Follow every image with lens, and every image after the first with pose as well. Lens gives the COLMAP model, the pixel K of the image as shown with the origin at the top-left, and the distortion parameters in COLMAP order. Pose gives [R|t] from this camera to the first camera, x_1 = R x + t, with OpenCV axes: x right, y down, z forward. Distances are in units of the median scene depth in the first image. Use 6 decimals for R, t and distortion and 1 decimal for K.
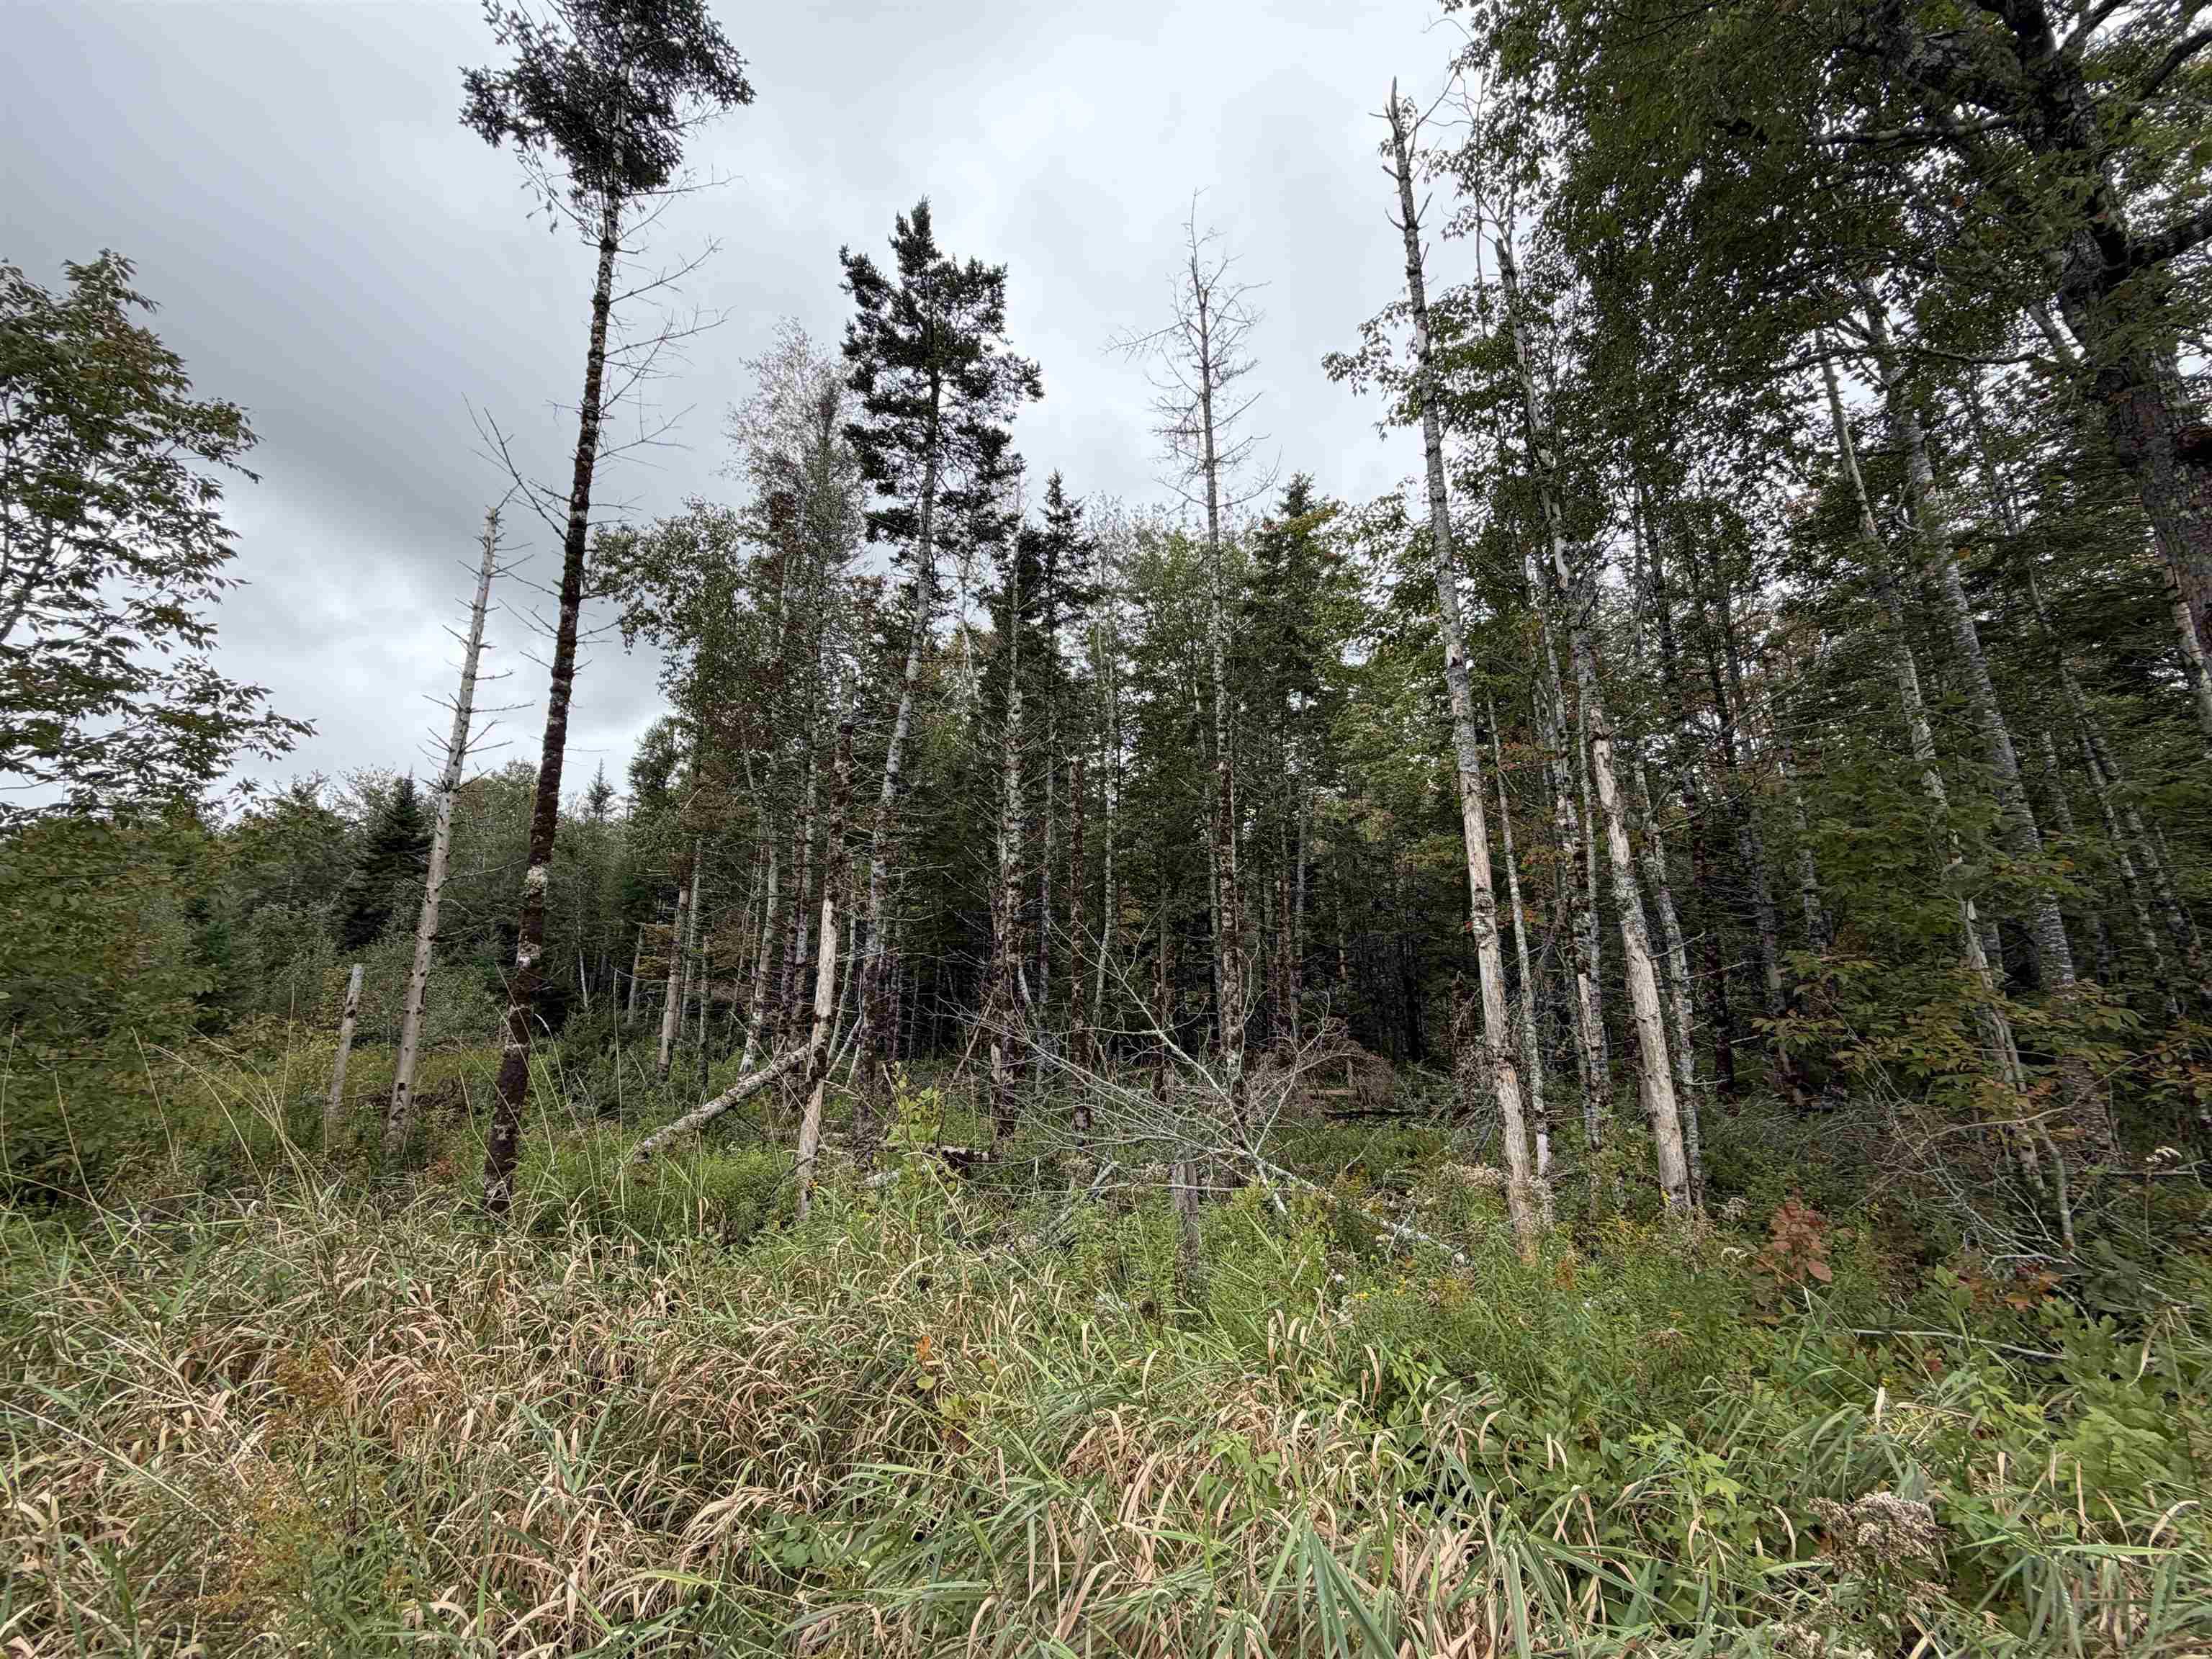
lens RADIAL K [[890.9, 0, 1098.2], [0, 890.9, 824.5], [0, 0, 1]] dist [0.006883, -0.000926]
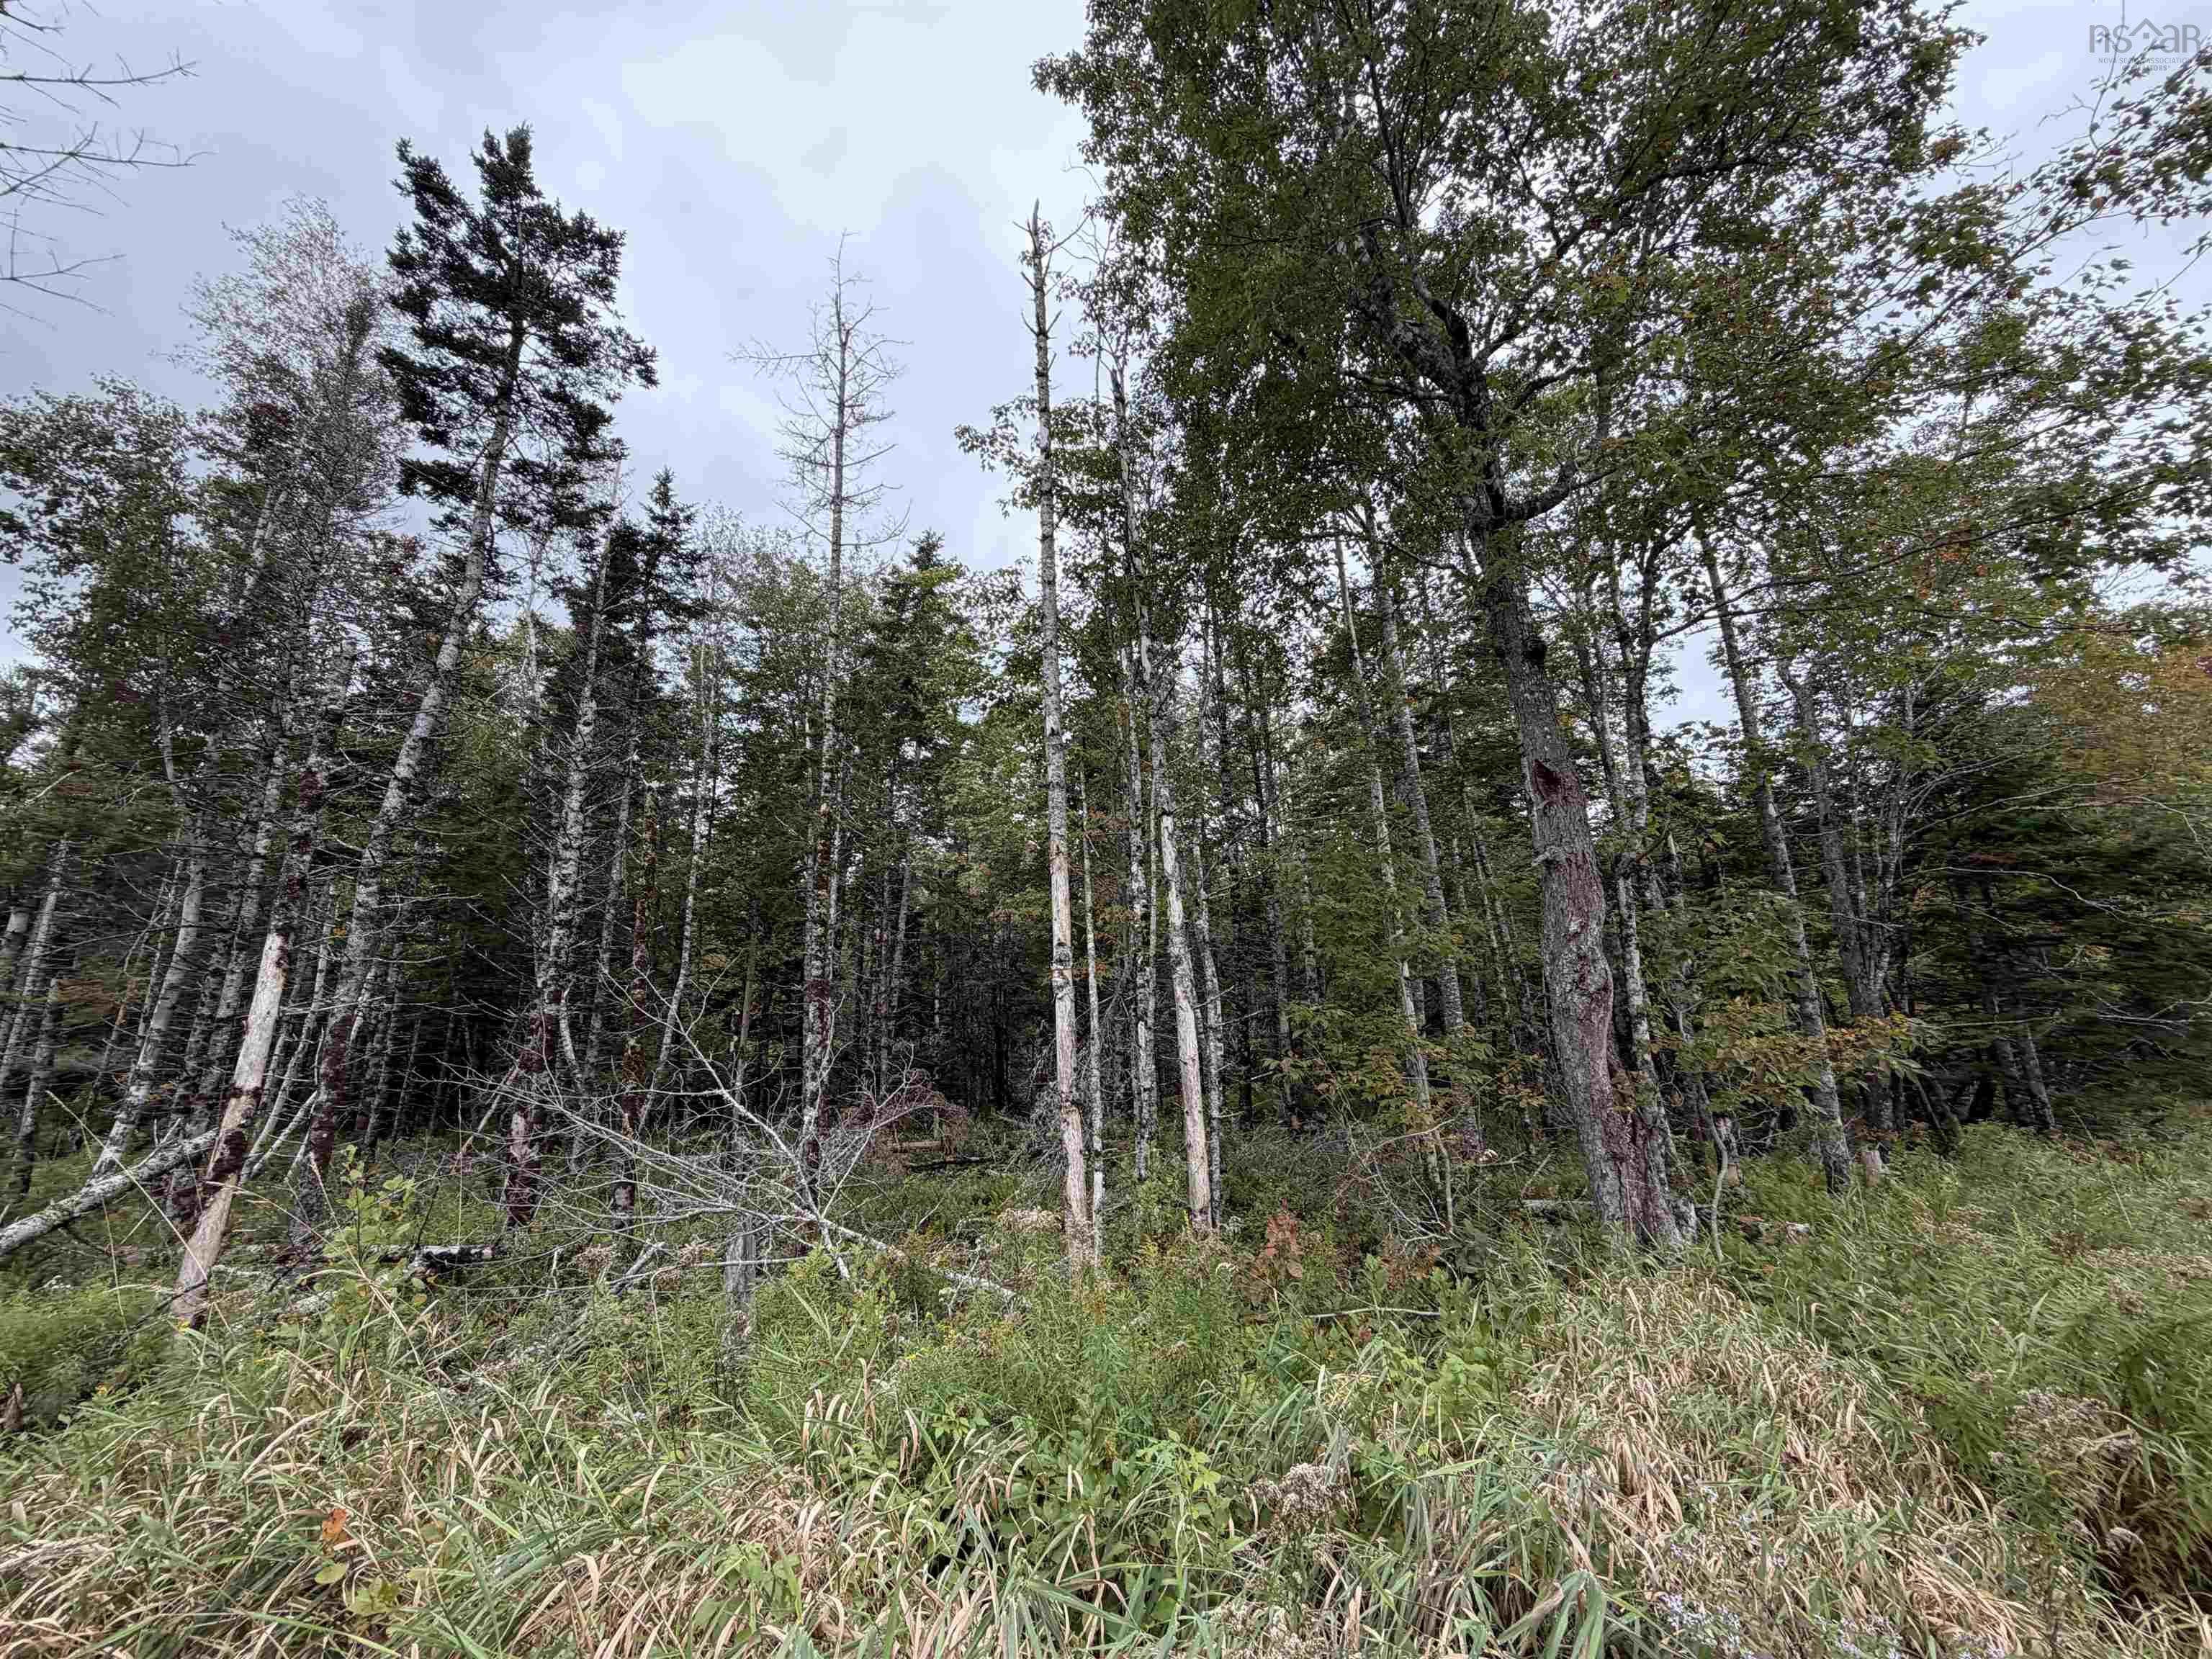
lens RADIAL K [[890.9, 0, 1101.1], [0, 890.9, 823.7], [0, 0, 1]] dist [0.006883, -0.000926]
pose [[0.904053, 0.084532, 0.418978, 0.005690], [-0.061446, 0.995769, -0.068319, -0.000577], [-0.422981, 0.036020, 0.905422, 0.000413]]
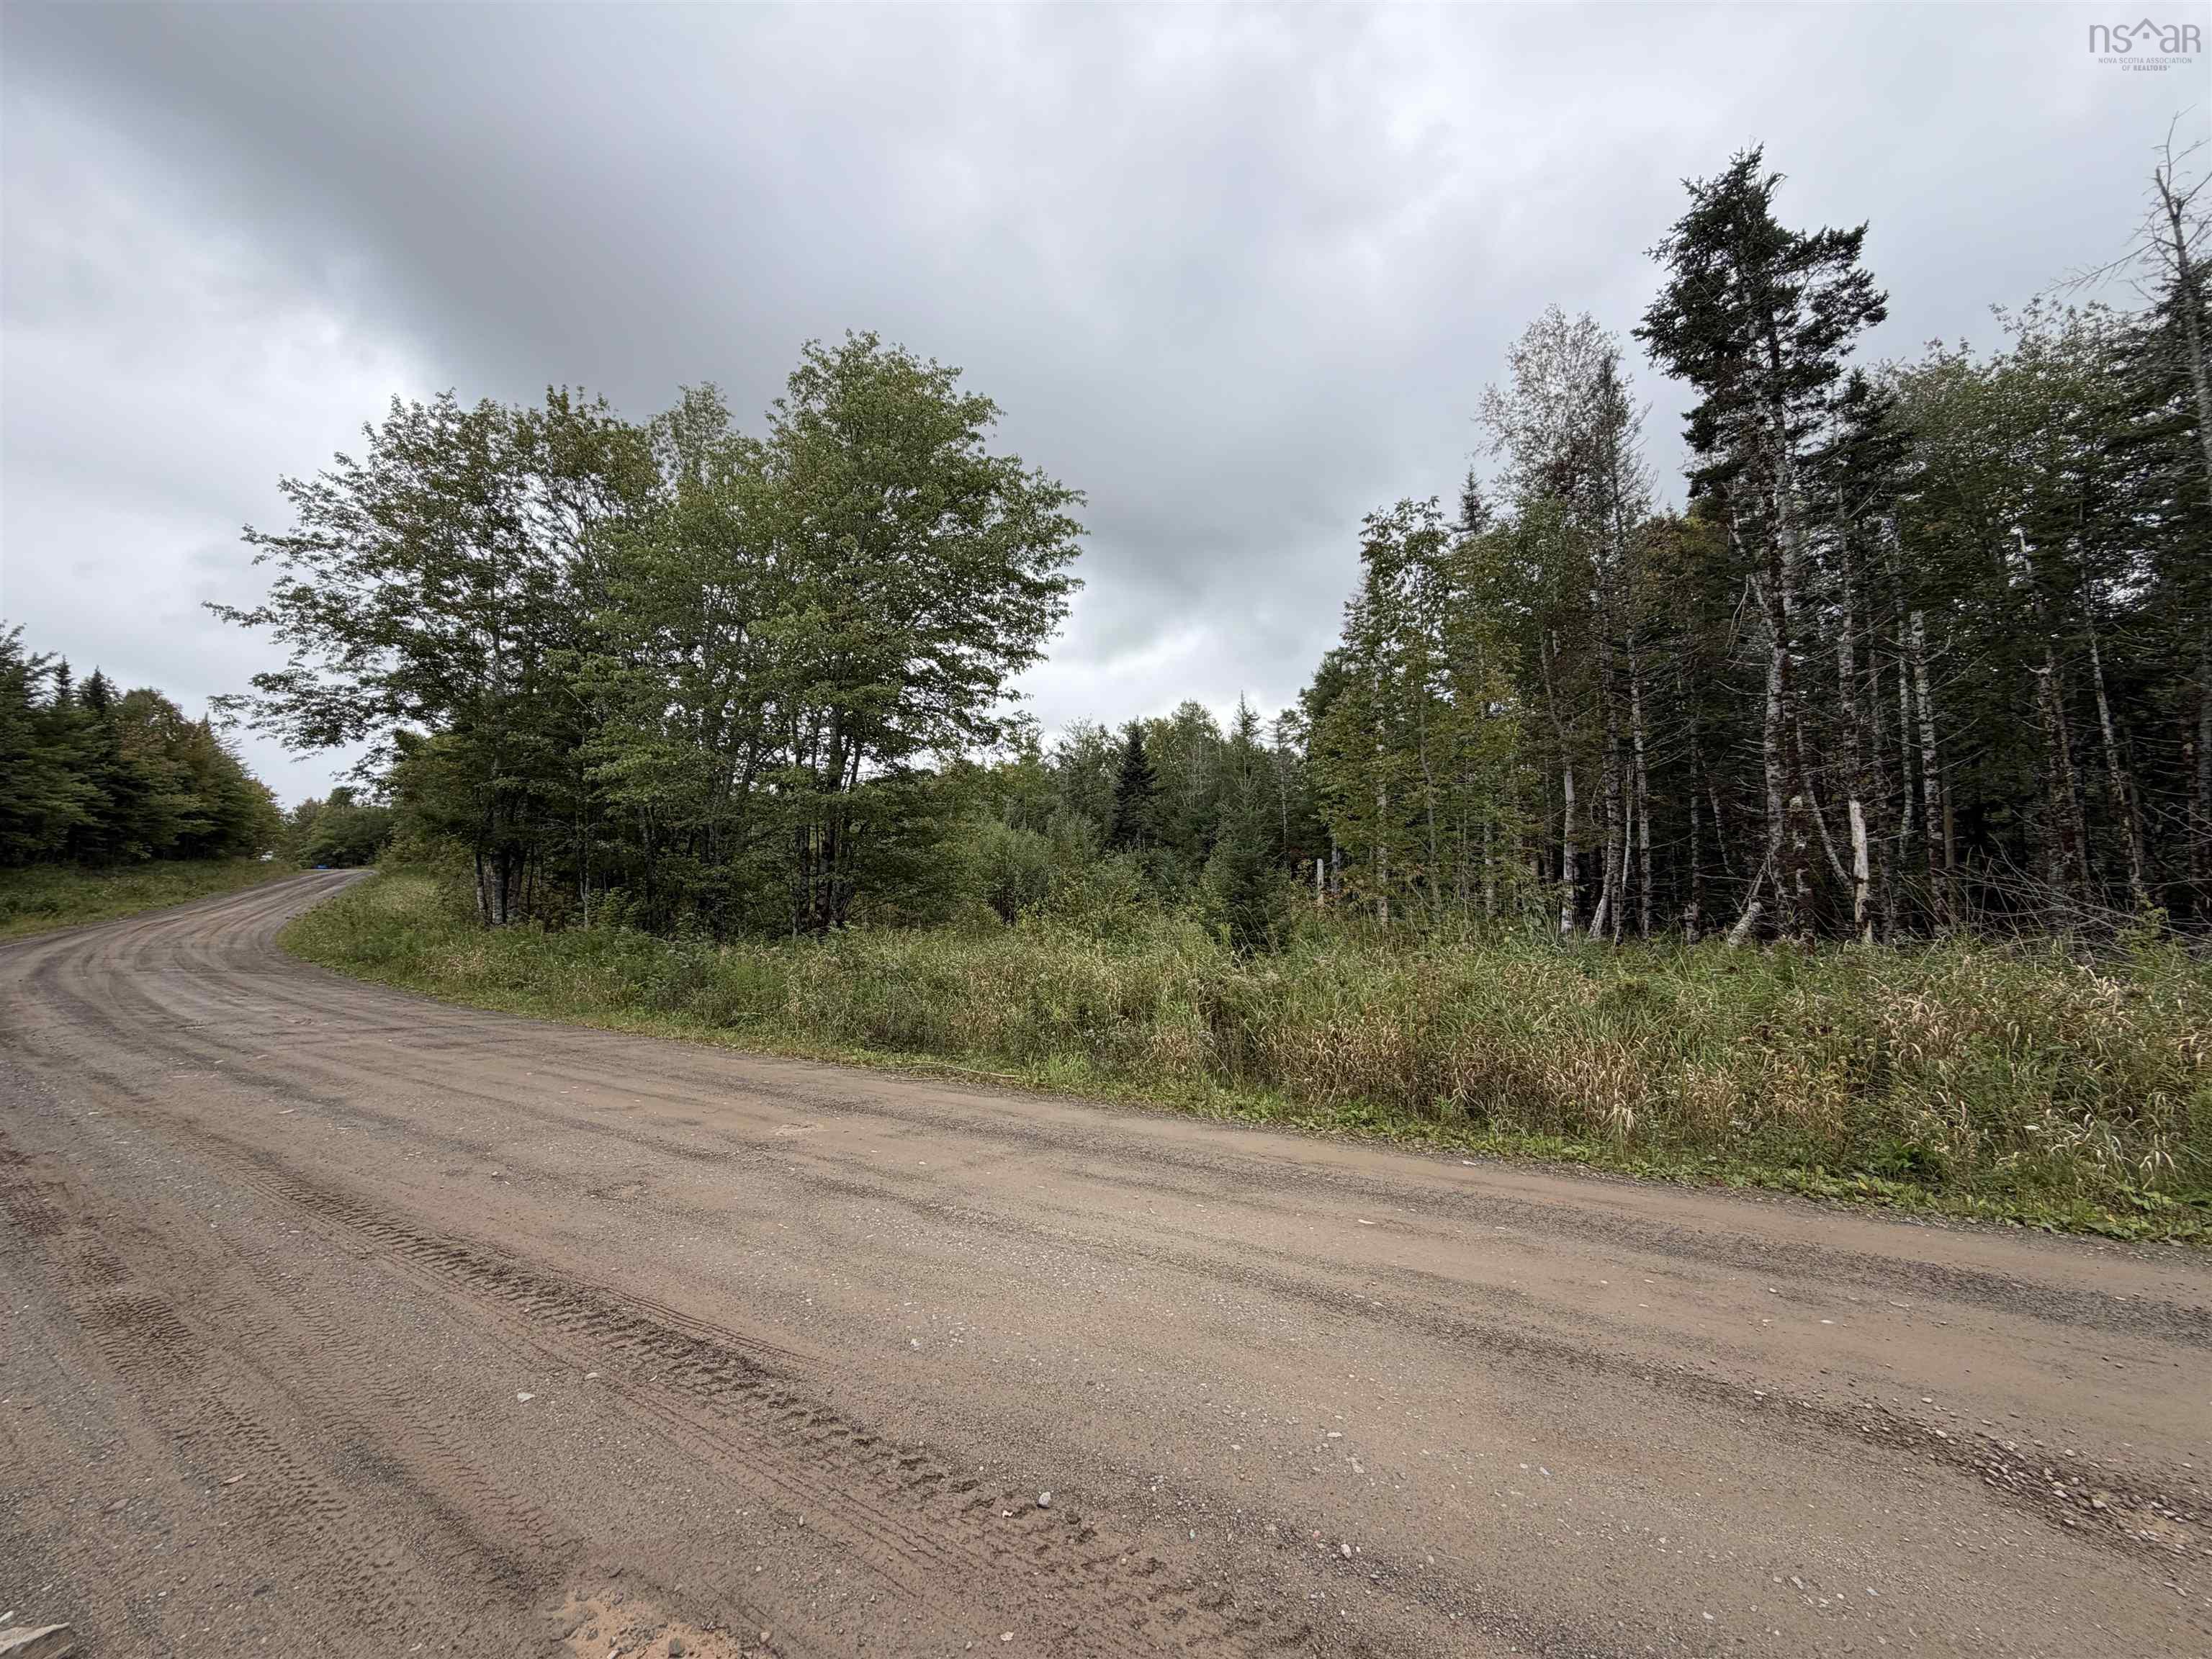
lens RADIAL K [[890.9, 0, 1097.8], [0, 890.9, 824.6], [0, 0, 1]] dist [0.006883, -0.000926]
pose [[0.842934, -0.049643, -0.535722, -0.432827], [0.115110, 0.989318, 0.089444, -0.114511], [0.525559, -0.137062, 0.839644, -0.675824]]
